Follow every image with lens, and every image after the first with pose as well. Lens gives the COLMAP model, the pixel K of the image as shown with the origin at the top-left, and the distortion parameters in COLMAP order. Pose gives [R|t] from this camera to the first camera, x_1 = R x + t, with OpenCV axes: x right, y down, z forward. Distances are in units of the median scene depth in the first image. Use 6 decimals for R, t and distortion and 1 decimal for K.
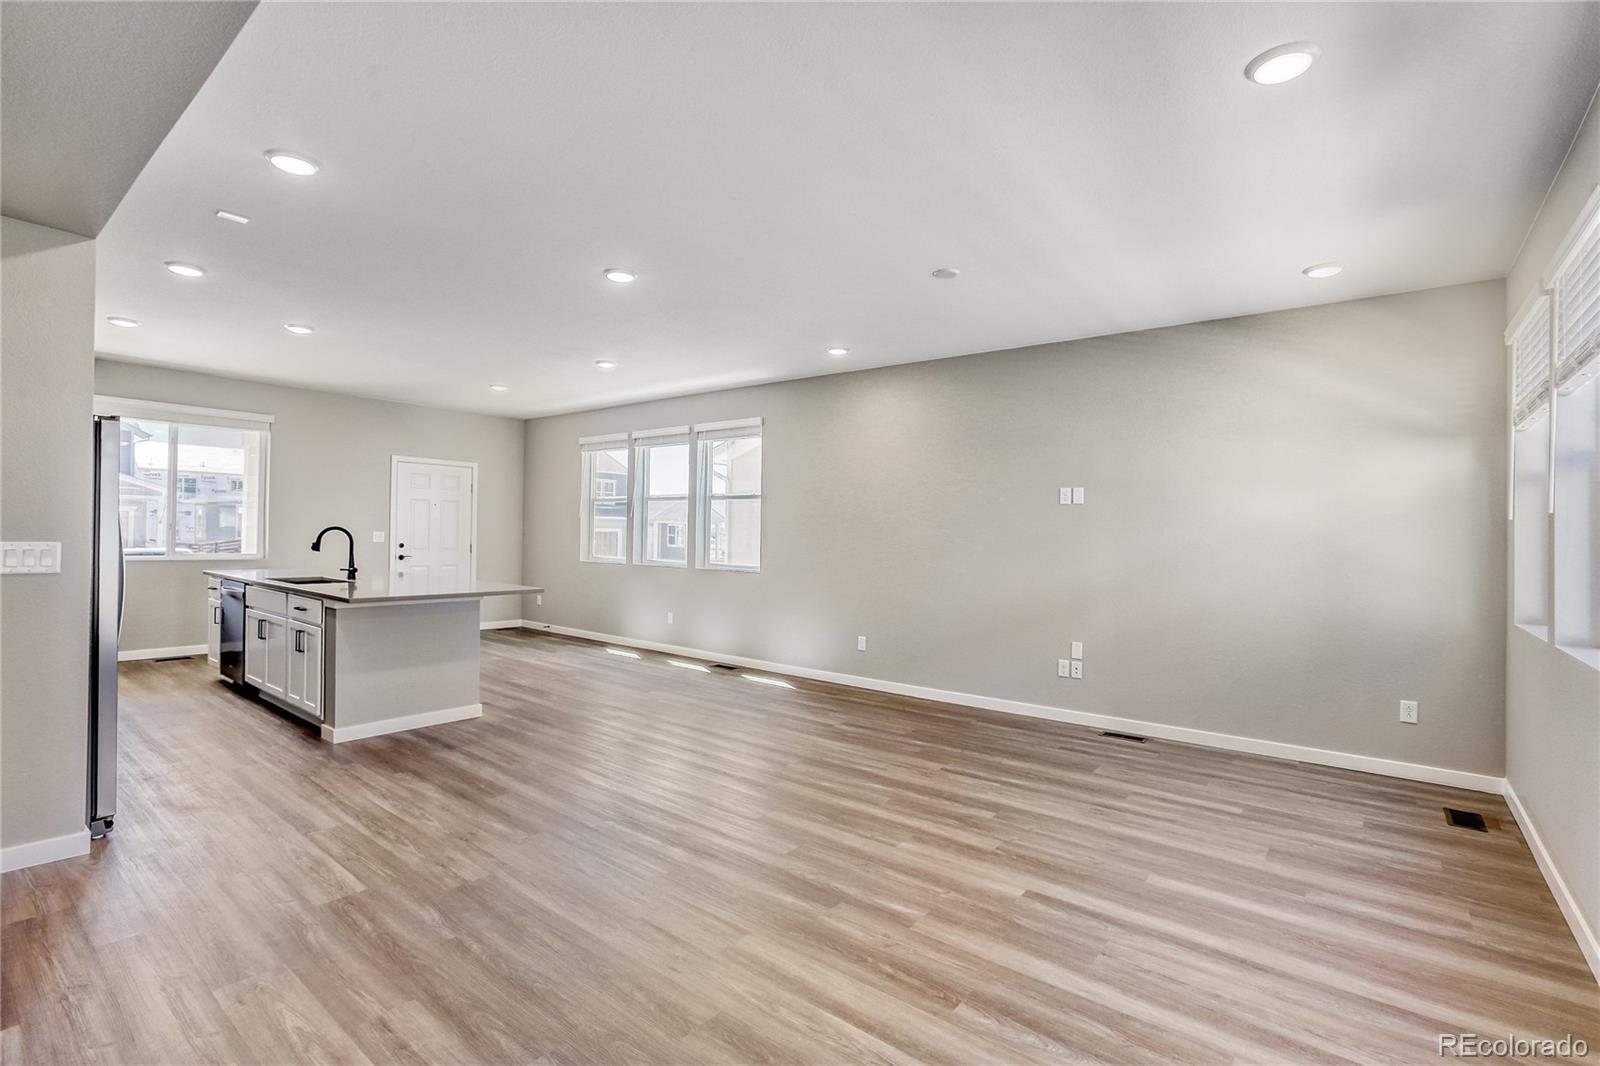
lens RADIAL K [[731.1, 0, 800.2], [0, 731.1, 535.7], [0, 0, 1]] dist [-0.046032, 0.000879]
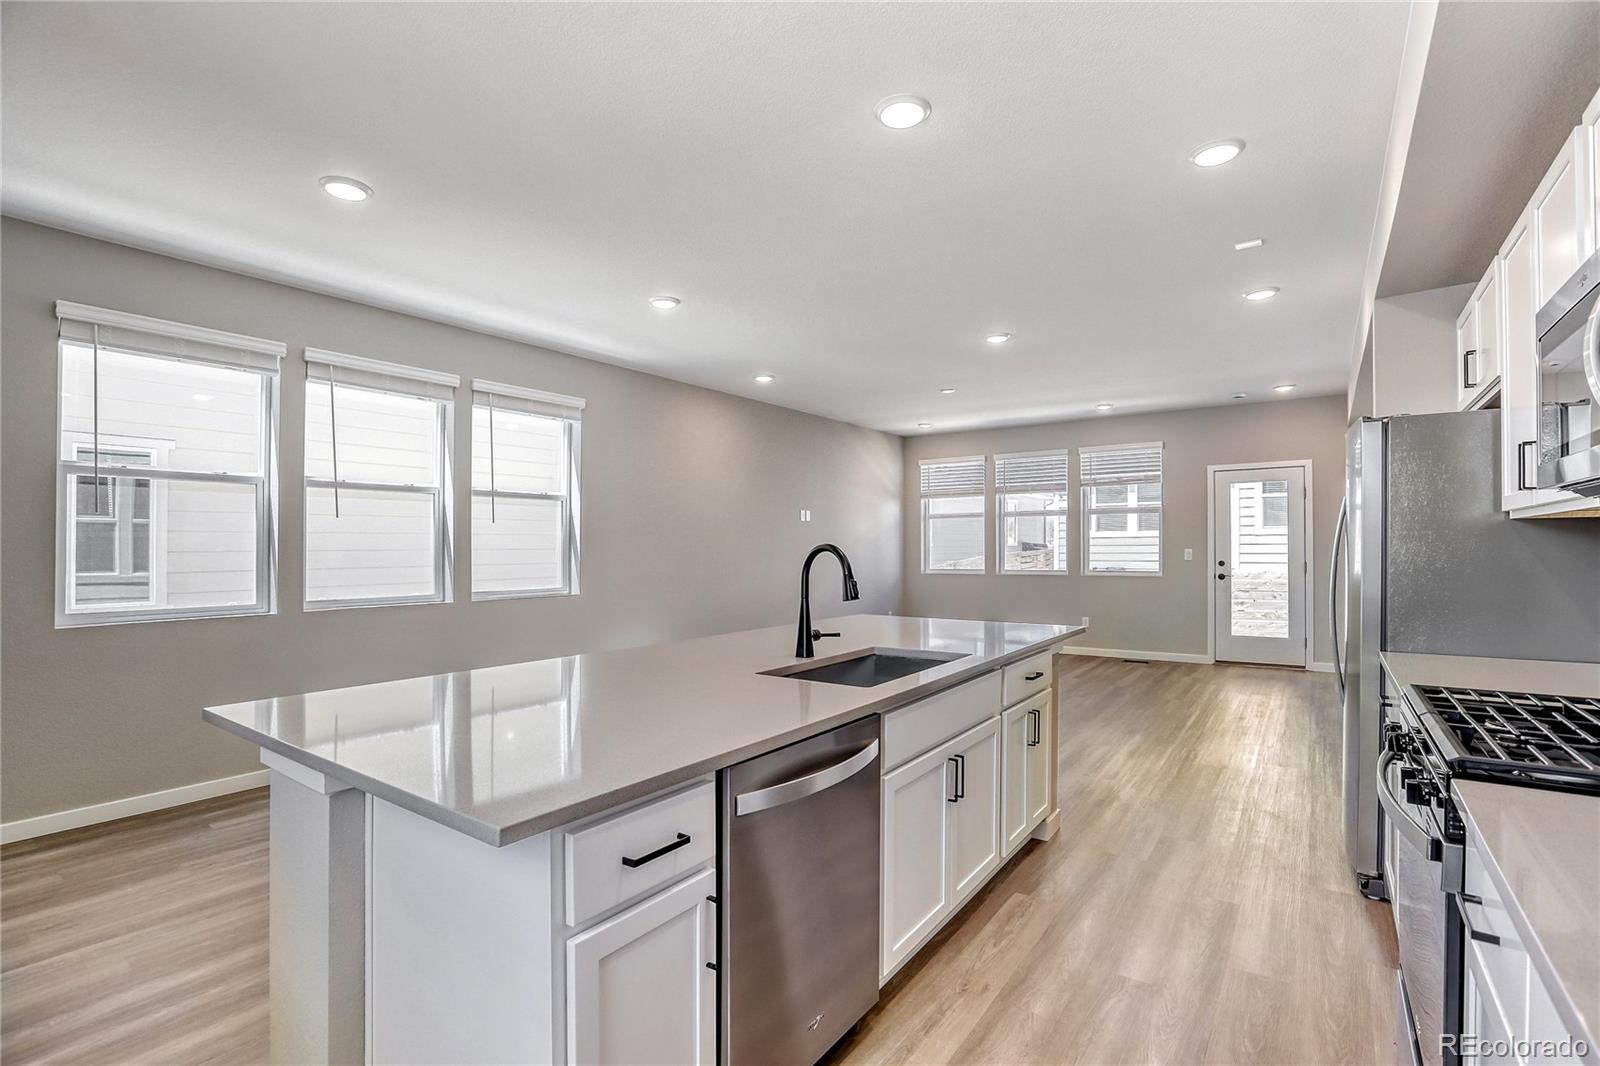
lens RADIAL K [[743.5, 0, 784.7], [0, 743.5, 528.0], [0, 0, 1]] dist [-0.049655, 0.018496]
pose [[-0.045062, 0.004813, 0.998973, -1.322701], [0.007534, 0.999962, -0.004478, -0.025408], [-0.998956, 0.007324, -0.045097, 1.243743]]
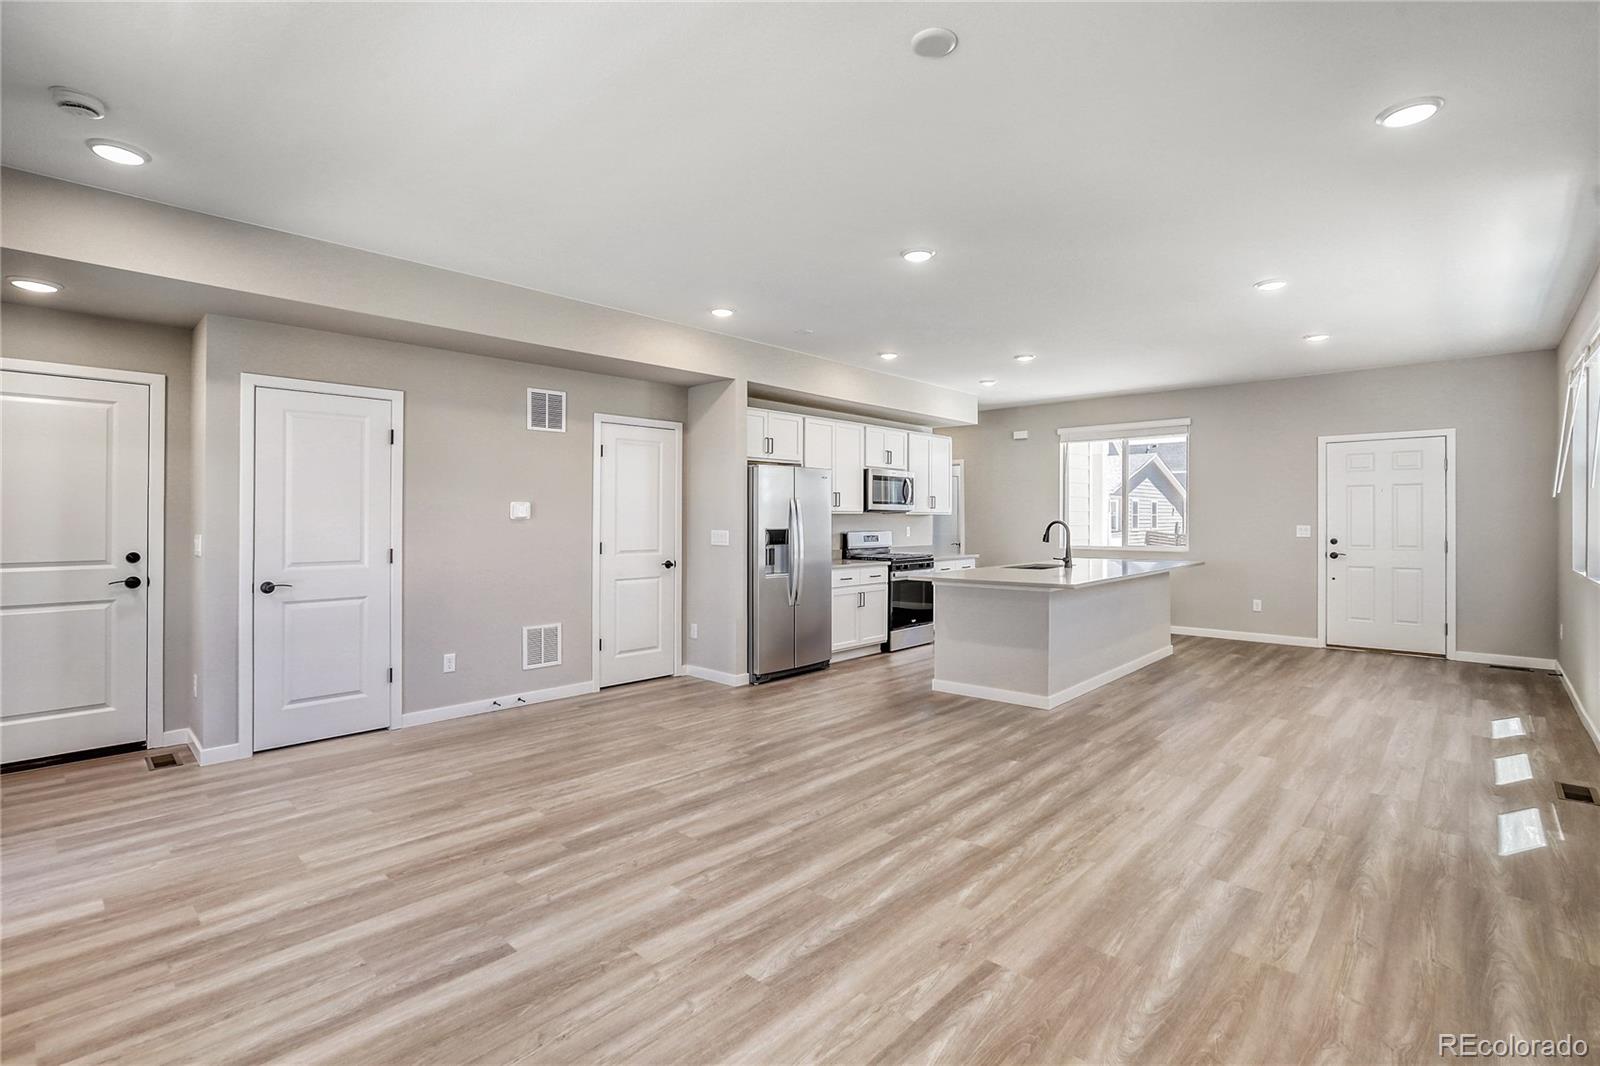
lens RADIAL K [[743.5, 0, 784.7], [0, 743.5, 528.0], [0, 0, 1]] dist [-0.049655, 0.018496]
pose [[-0.082769, -0.009590, -0.996523, 0.646266], [-0.001039, 0.999954, -0.009537, 0.012301], [0.996568, 0.000246, -0.082775, 0.792131]]
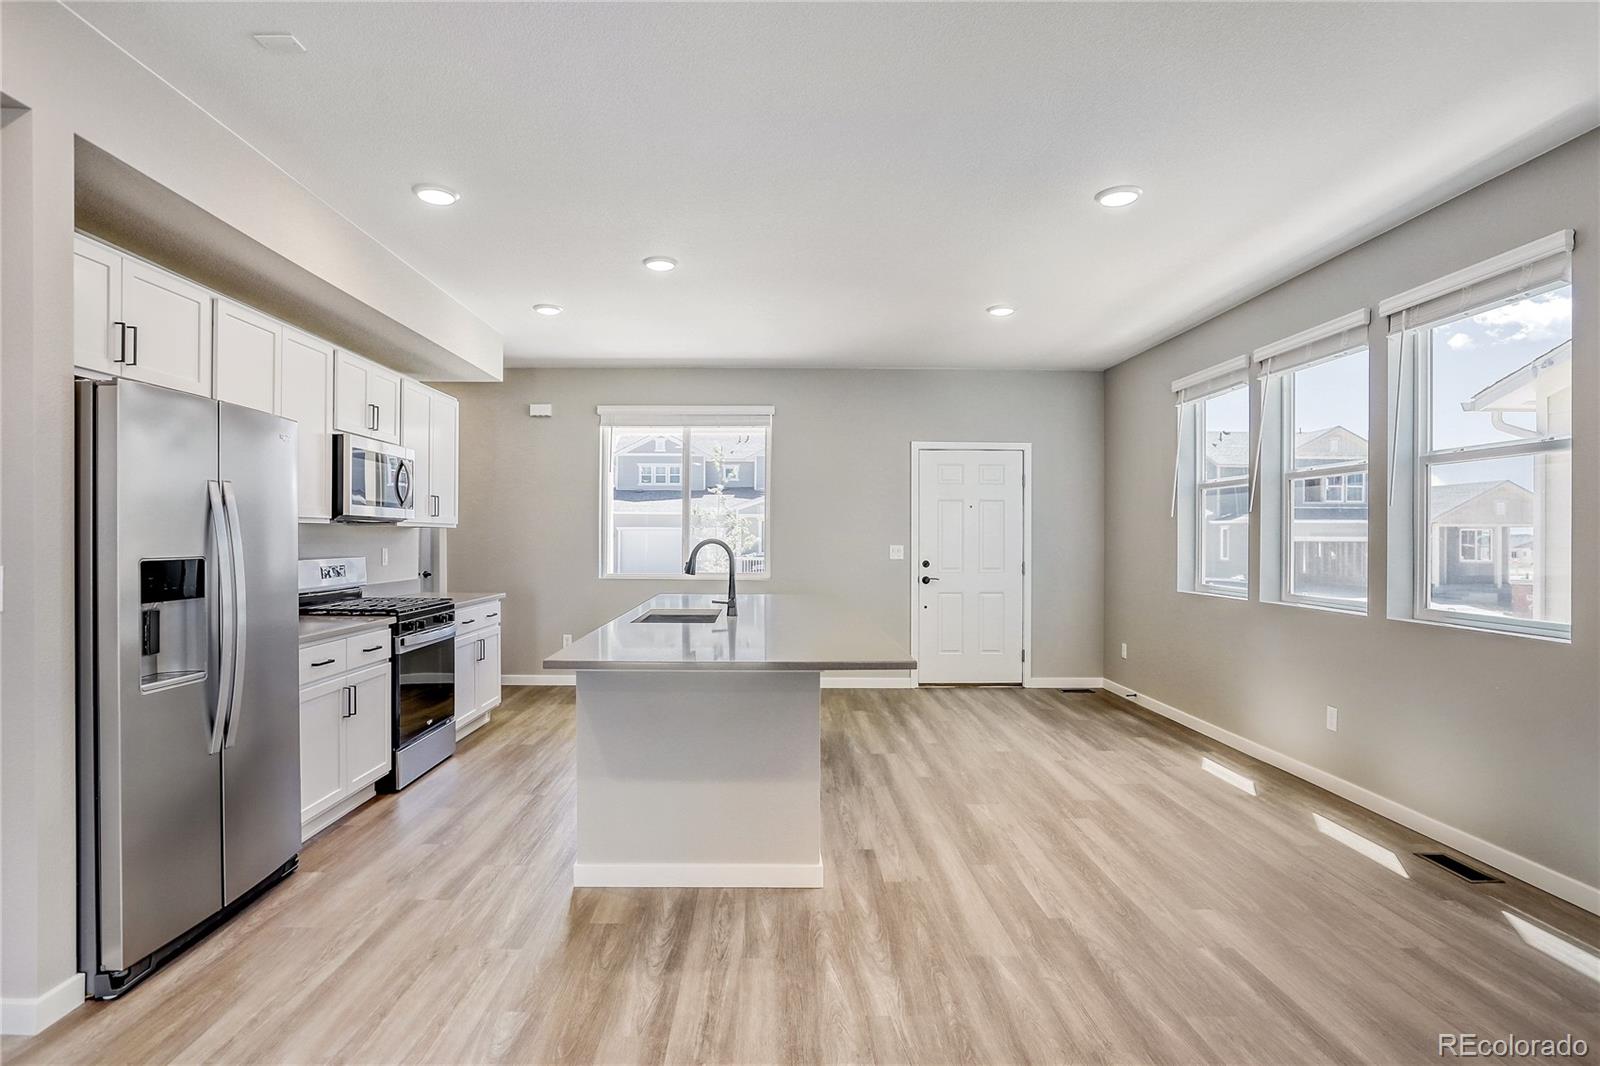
lens RADIAL K [[844.2, 0, 775.7], [0, 844.2, 537.4], [0, 0, 1]] dist [-0.049779, 0.031251]
pose [[0.631983, -0.018841, -0.774753, 0.025228], [0.008533, 0.999813, -0.017354, 0.000470], [0.774935, 0.004357, 0.632026, 0.630492]]
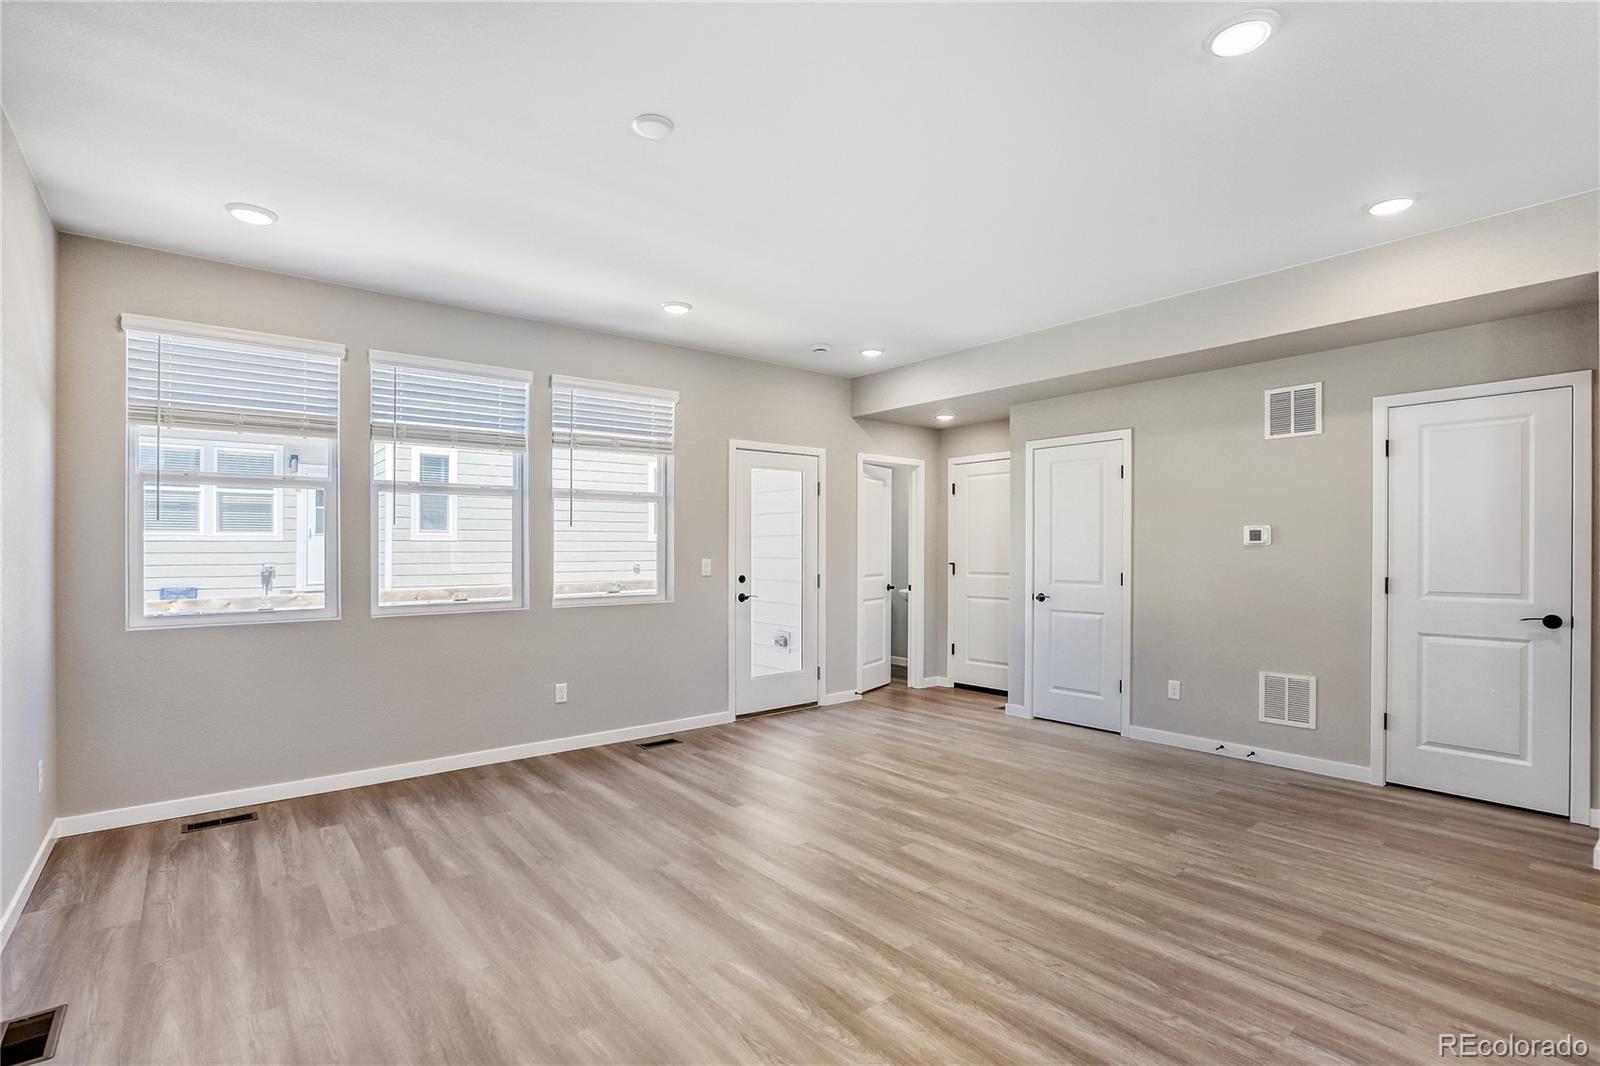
lens RADIAL K [[753.9, 0, 821.3], [0, 753.9, 551.3], [0, 0, 1]] dist [-0.059262, 0.027783]
pose [[-0.982031, -0.018165, 0.187845, -0.056301], [-0.016878, 0.999822, 0.008448, -0.002130], [-0.187965, 0.005126, -0.982162, 1.356399]]
